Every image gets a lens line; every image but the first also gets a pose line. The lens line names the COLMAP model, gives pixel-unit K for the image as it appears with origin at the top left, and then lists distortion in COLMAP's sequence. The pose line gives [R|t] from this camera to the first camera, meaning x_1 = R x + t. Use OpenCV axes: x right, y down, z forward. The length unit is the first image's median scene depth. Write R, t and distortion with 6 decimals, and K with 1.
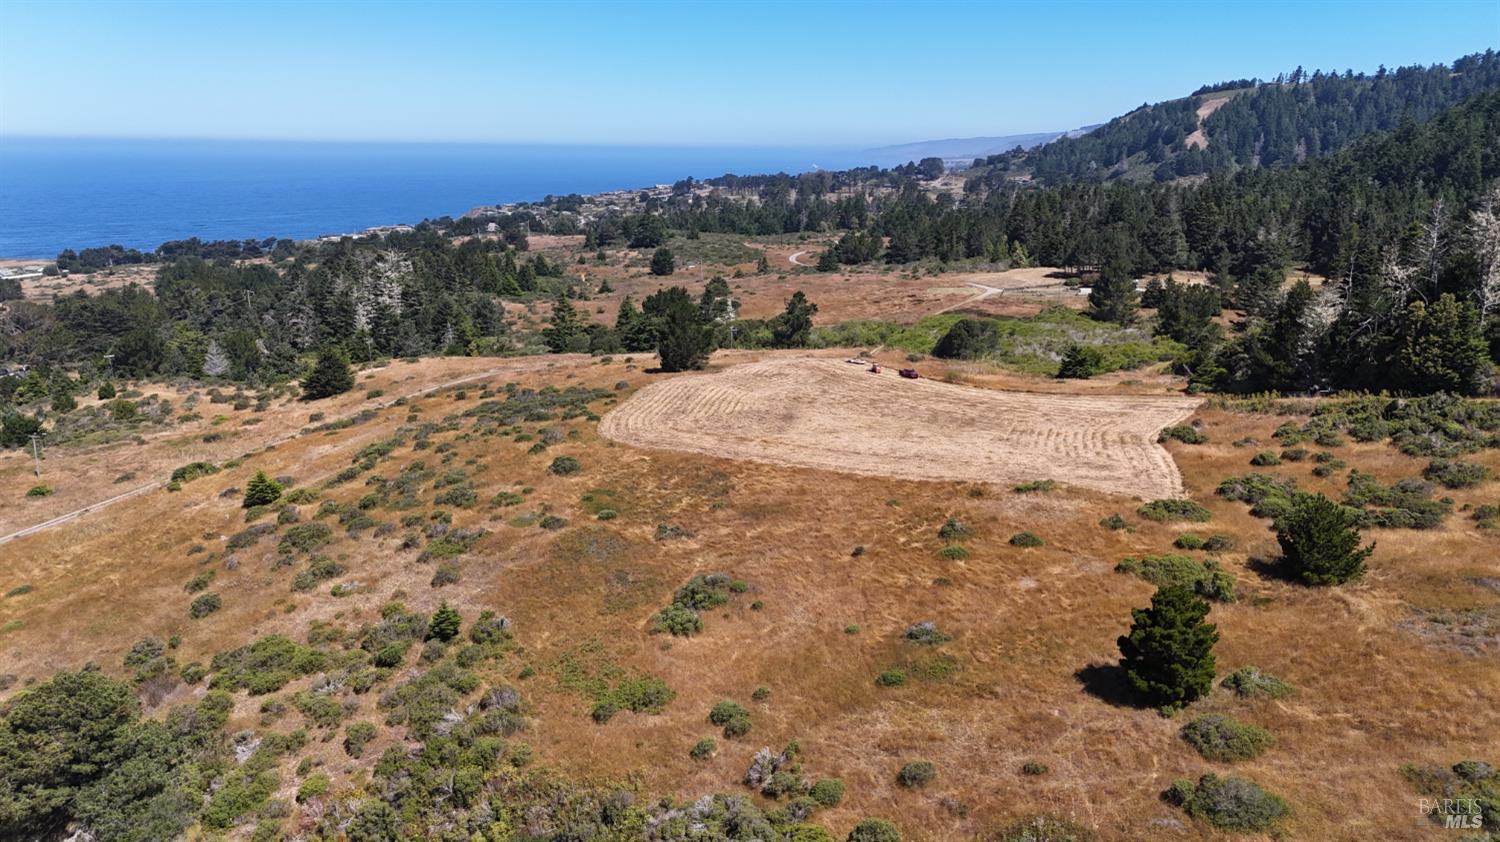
lens RADIAL K [[1104.3, 0, 746.6], [0, 1104.3, 426.6], [0, 0, 1]] dist [0.092164, -0.095425]
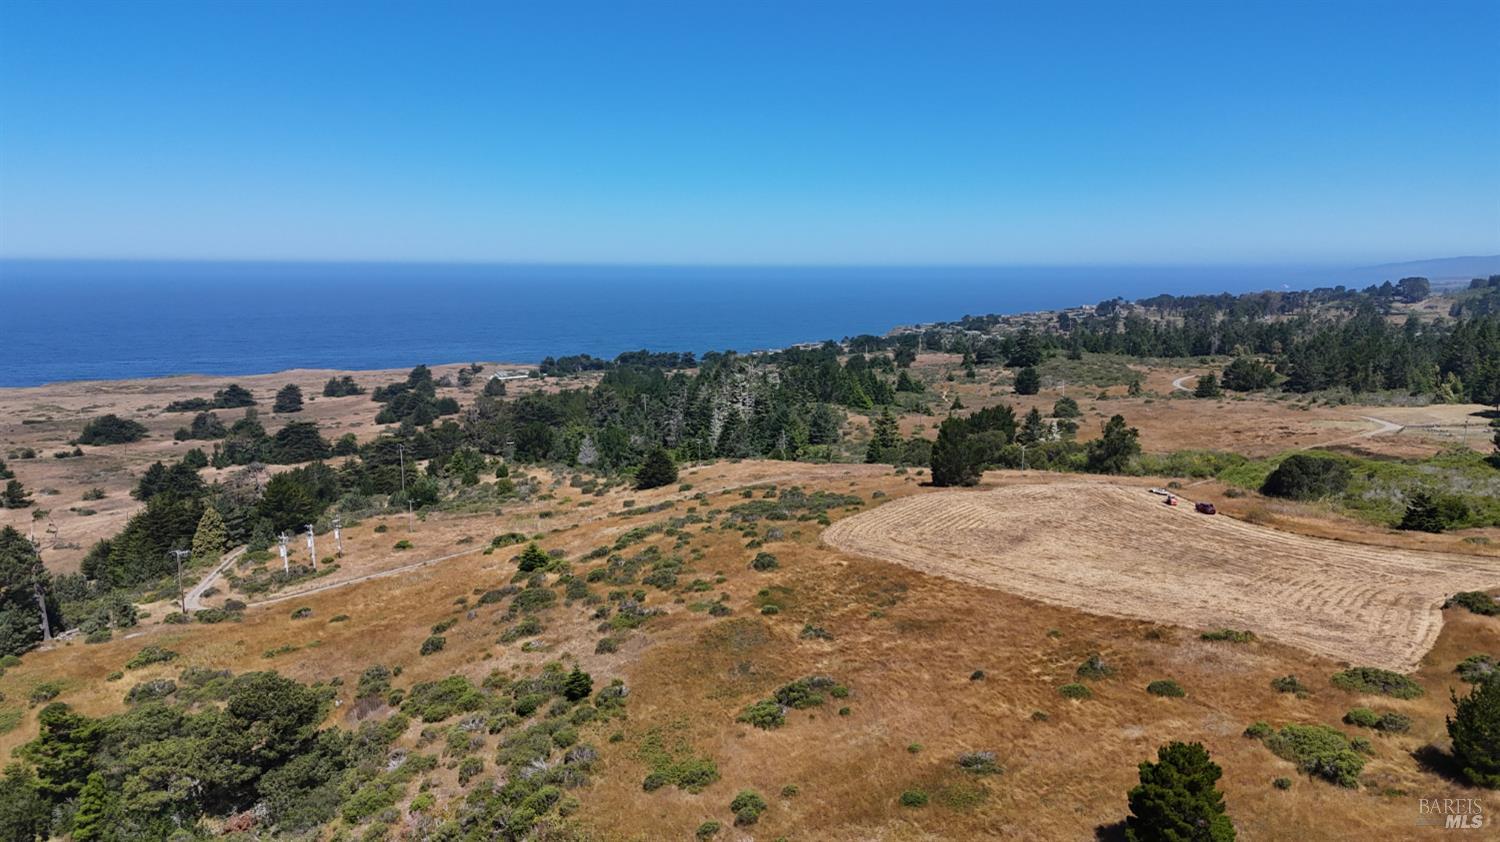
lens RADIAL K [[1104.3, 0, 743.3], [0, 1104.3, 416.1], [0, 0, 1]] dist [0.092164, -0.095425]
pose [[0.922324, 0.048184, -0.383401, 0.137035], [-0.091644, 0.991164, -0.095897, 0.000065], [0.375392, 0.123585, 0.918590, -0.001304]]
